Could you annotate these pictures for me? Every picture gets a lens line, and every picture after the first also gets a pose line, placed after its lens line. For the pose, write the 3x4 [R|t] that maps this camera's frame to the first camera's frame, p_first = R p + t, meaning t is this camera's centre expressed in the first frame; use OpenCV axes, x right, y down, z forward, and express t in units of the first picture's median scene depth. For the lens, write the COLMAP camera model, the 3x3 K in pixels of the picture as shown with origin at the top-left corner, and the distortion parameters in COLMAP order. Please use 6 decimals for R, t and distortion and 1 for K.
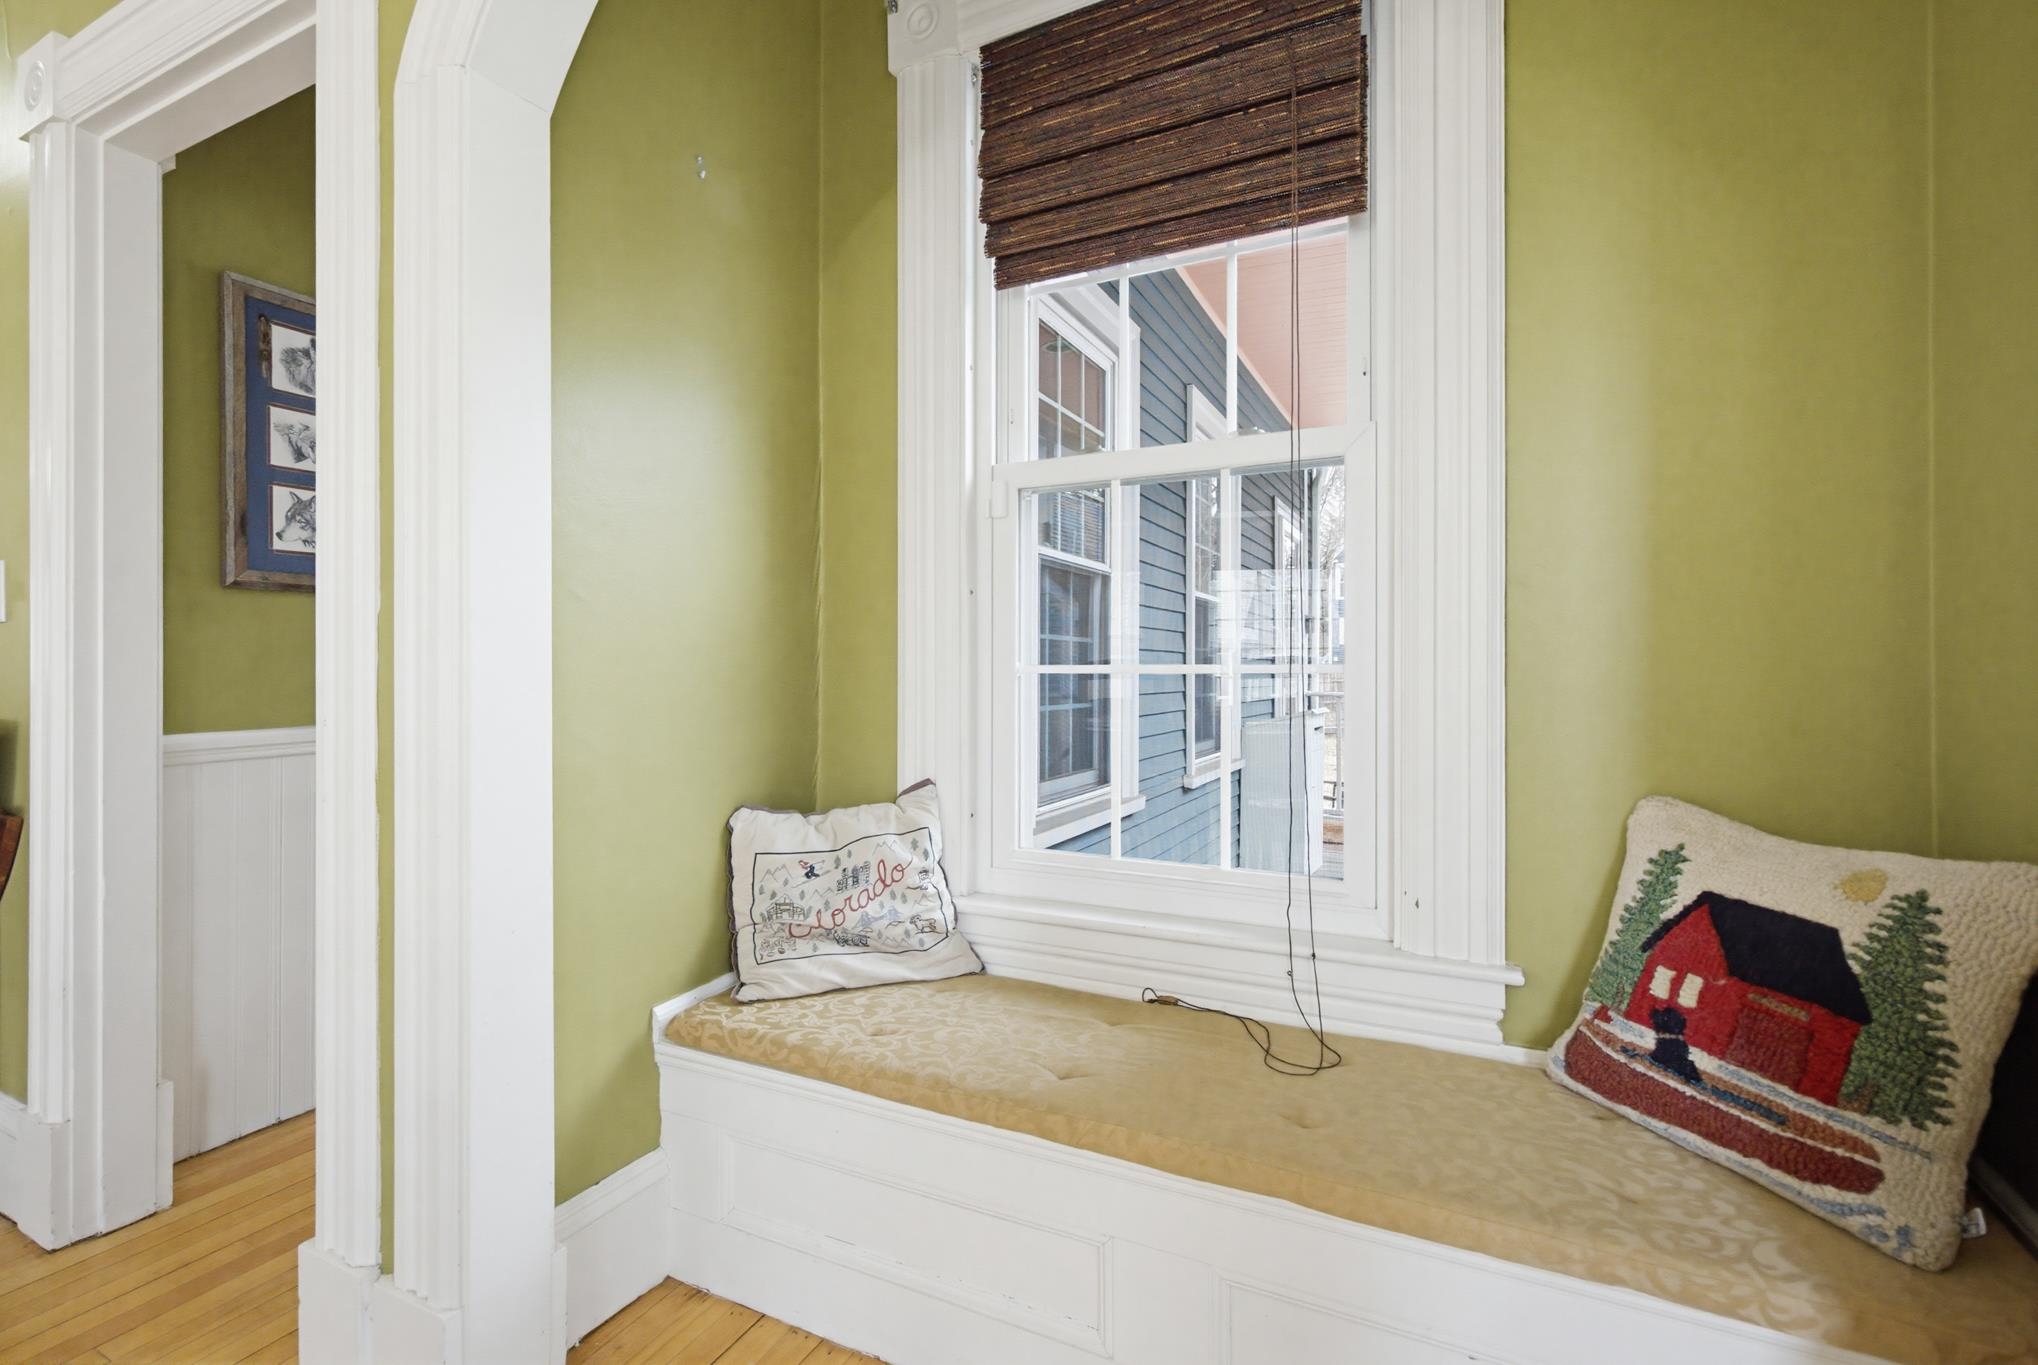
lens RADIAL K [[921.1, 0, 1010.9], [0, 921.1, 673.2], [0, 0, 1]] dist [0.001502, -0.001414]
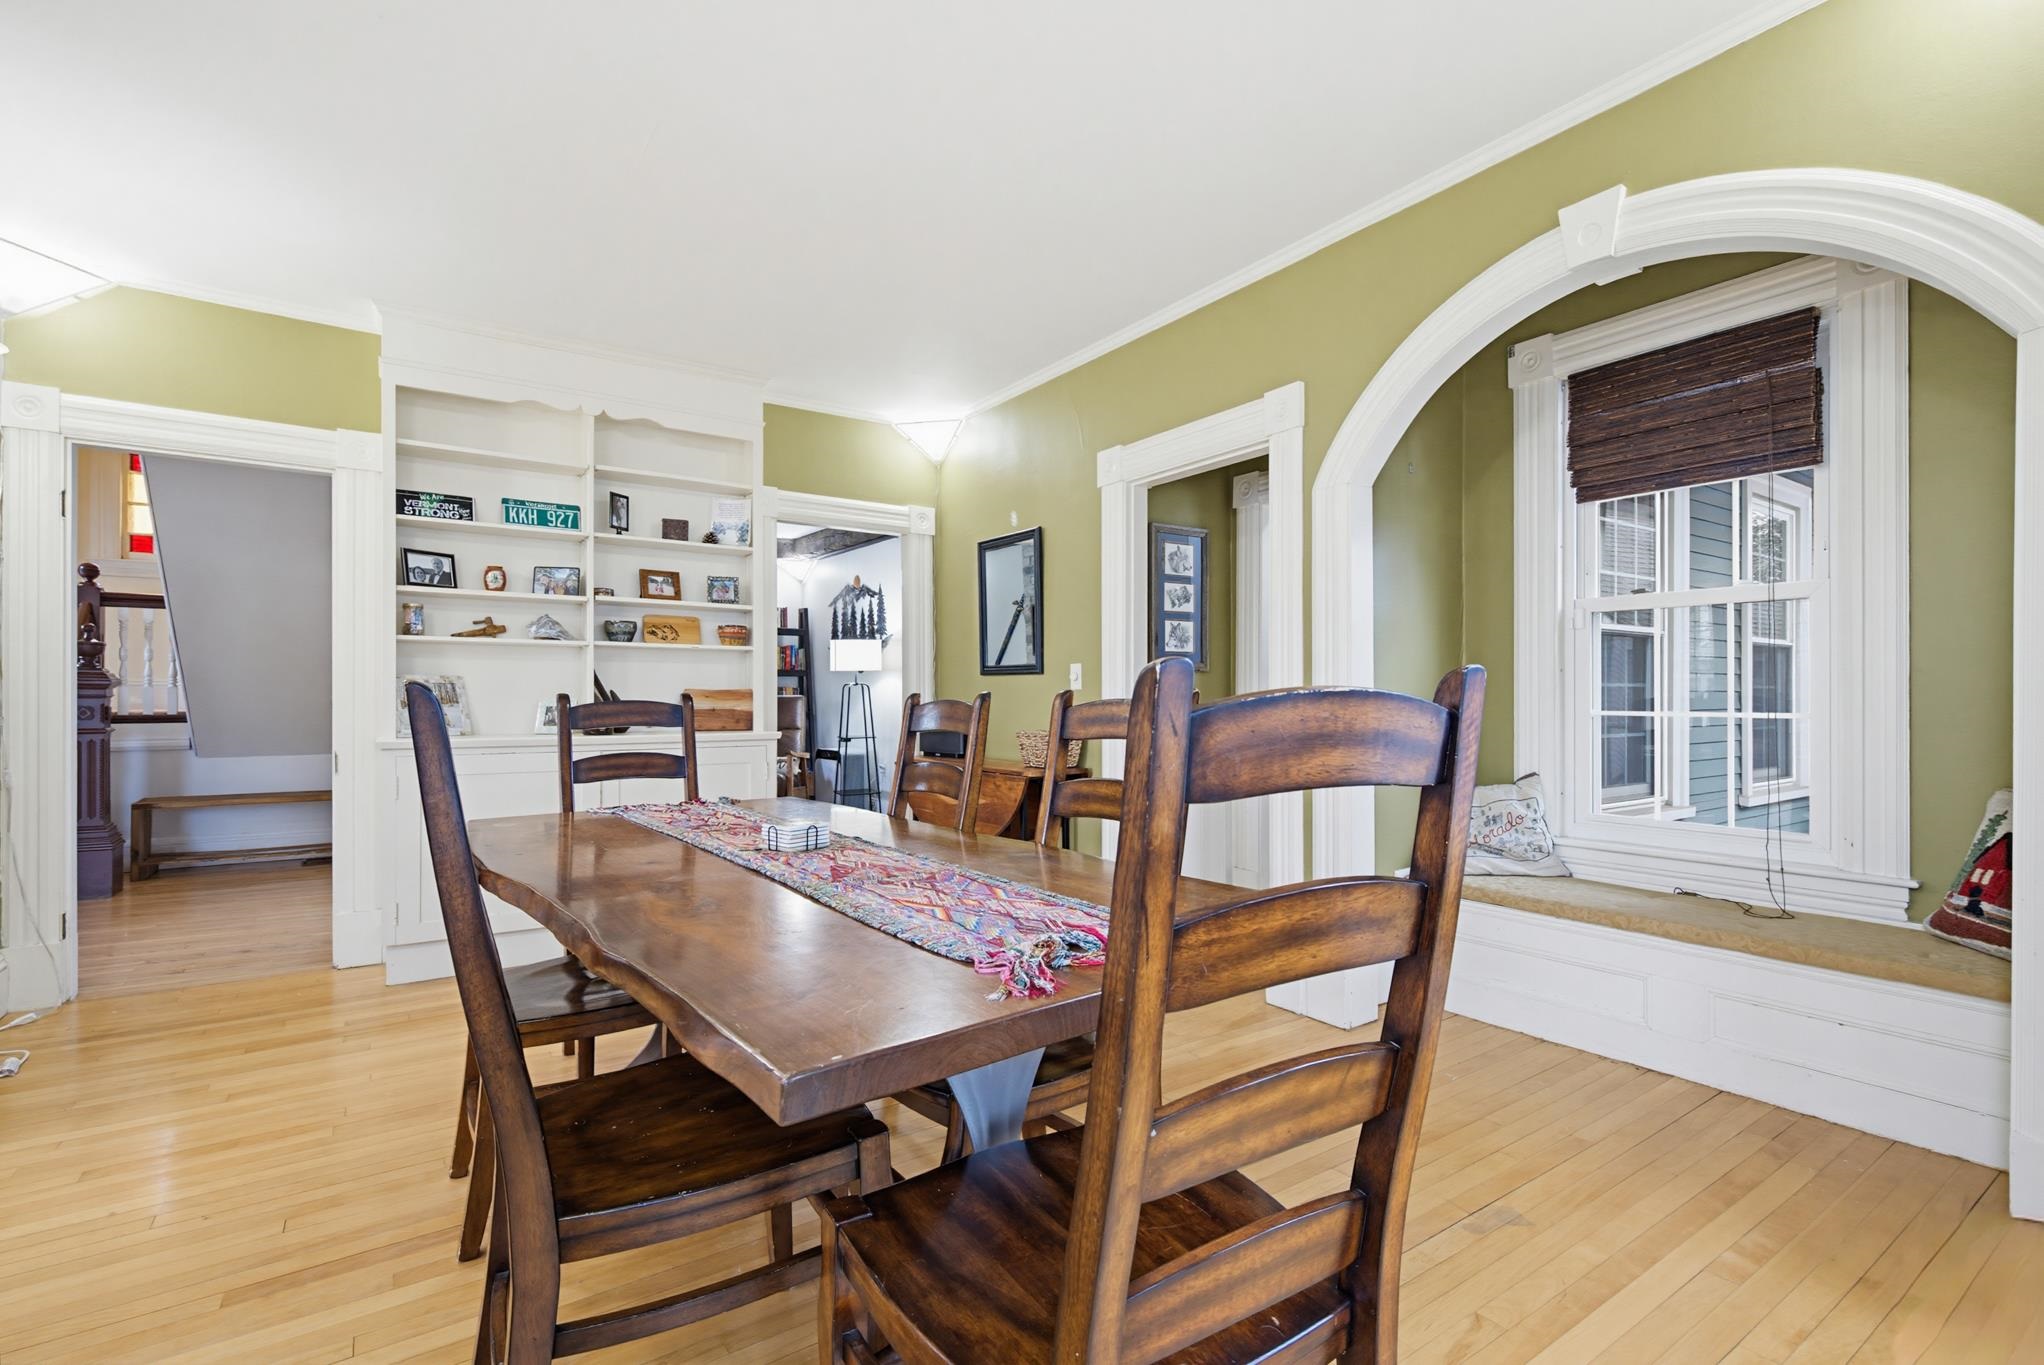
lens RADIAL K [[923.8, 0, 1018.6], [0, 923.8, 695.7], [0, 0, 1]] dist [0.001502, -0.001414]
pose [[0.870827, -0.001629, -0.491587, -0.085952], [0.000060, 0.999995, -0.003207, -0.035213], [0.491590, 0.002763, 0.870823, -1.204464]]
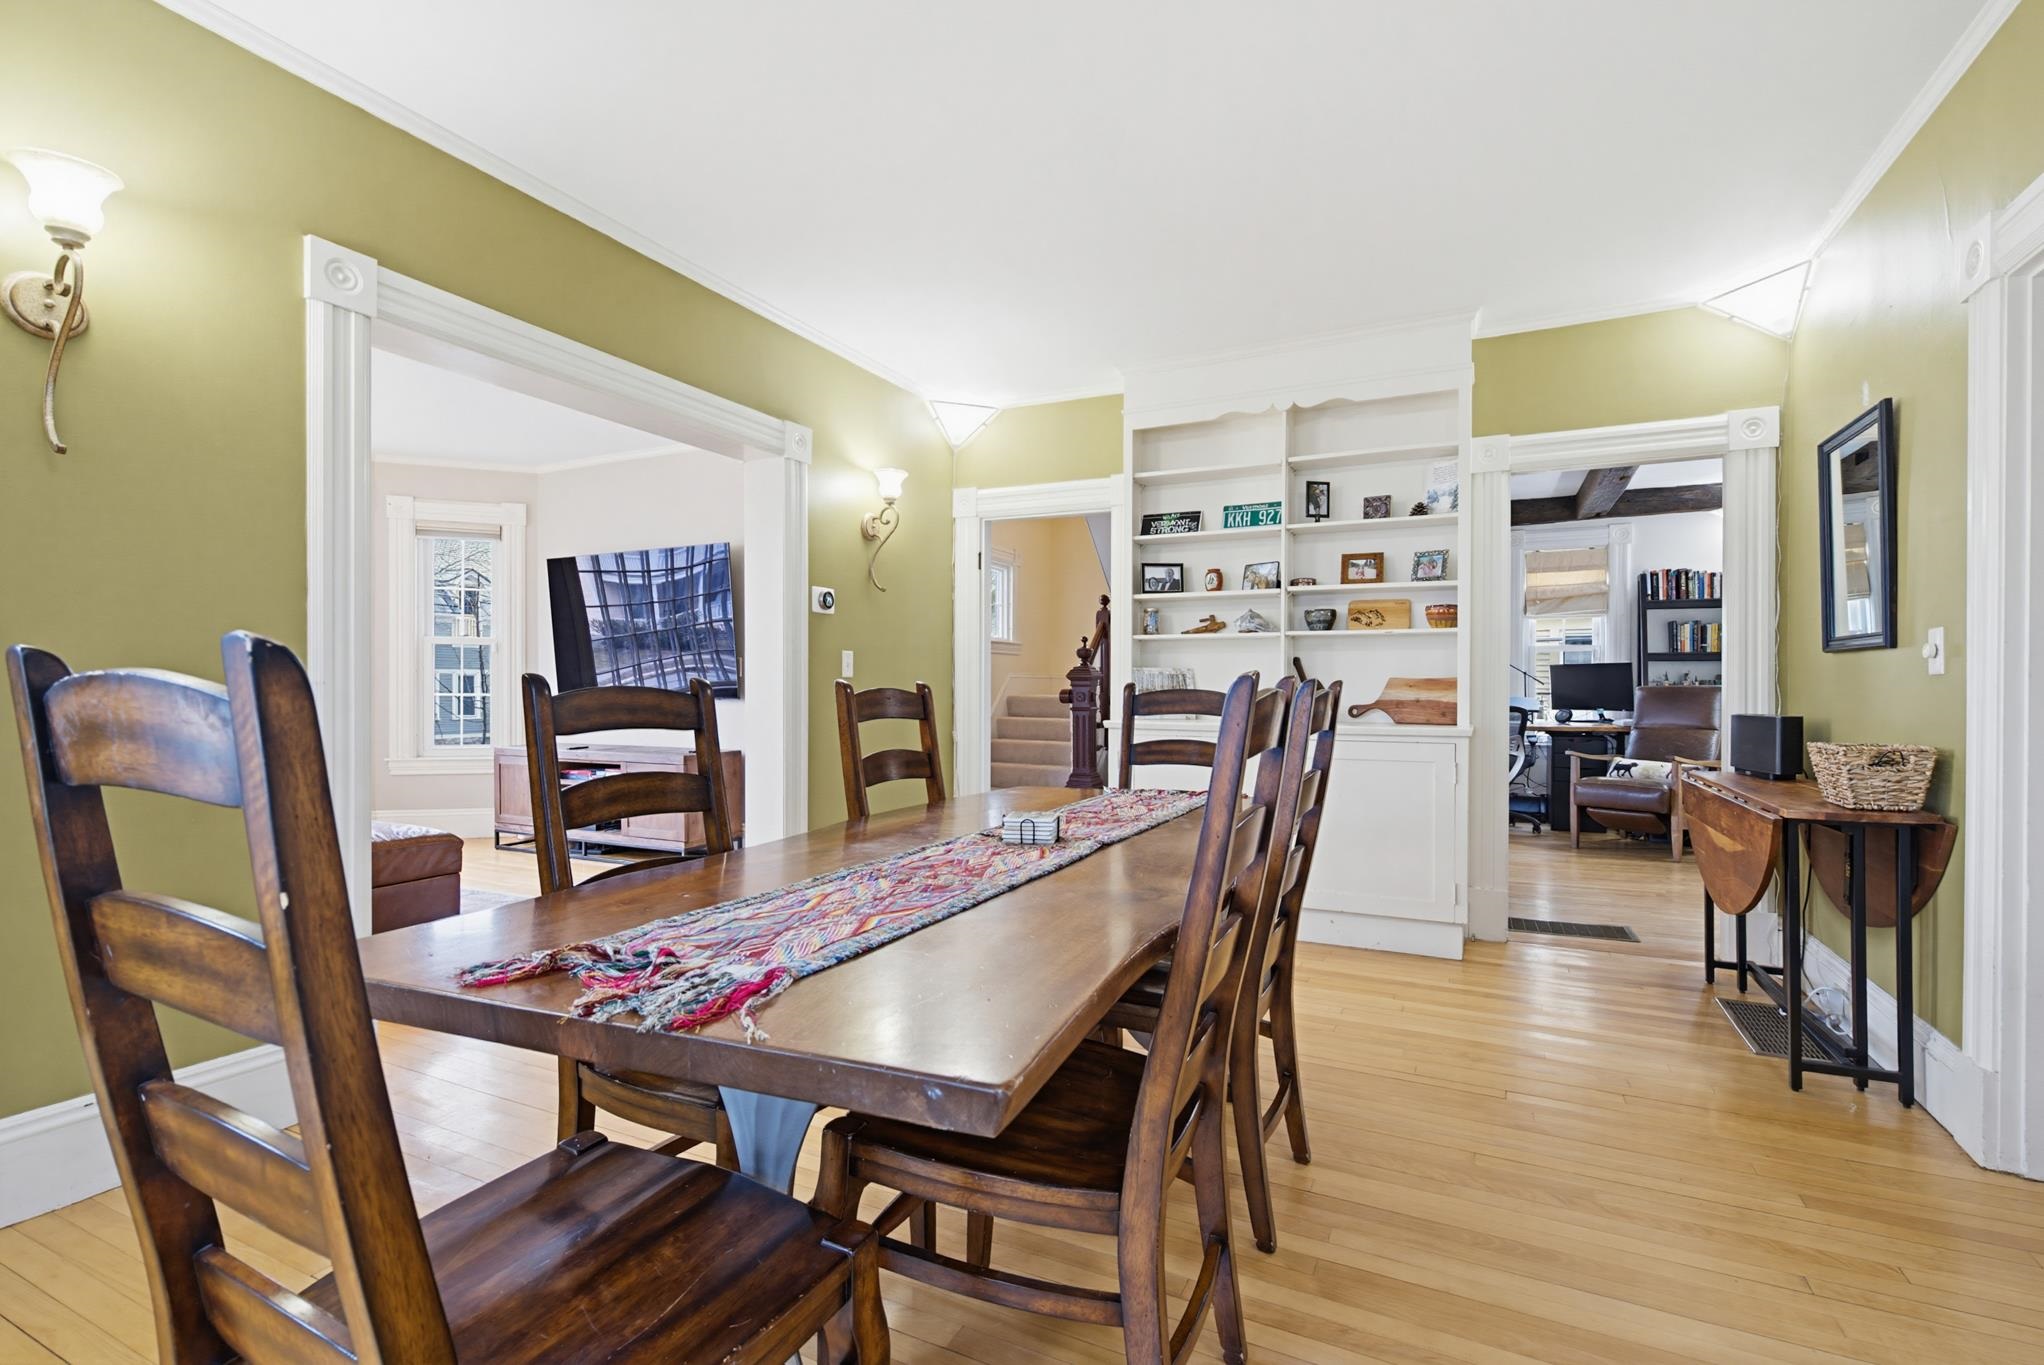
lens RADIAL K [[923.8, 0, 1032.8], [0, 923.8, 690.3], [0, 0, 1]] dist [0.001502, -0.001414]
pose [[0.004533, 0.003443, -0.999984, 0.227587], [-0.003681, 0.999987, 0.003426, -0.034882], [0.999983, 0.003665, 0.004546, -0.321535]]
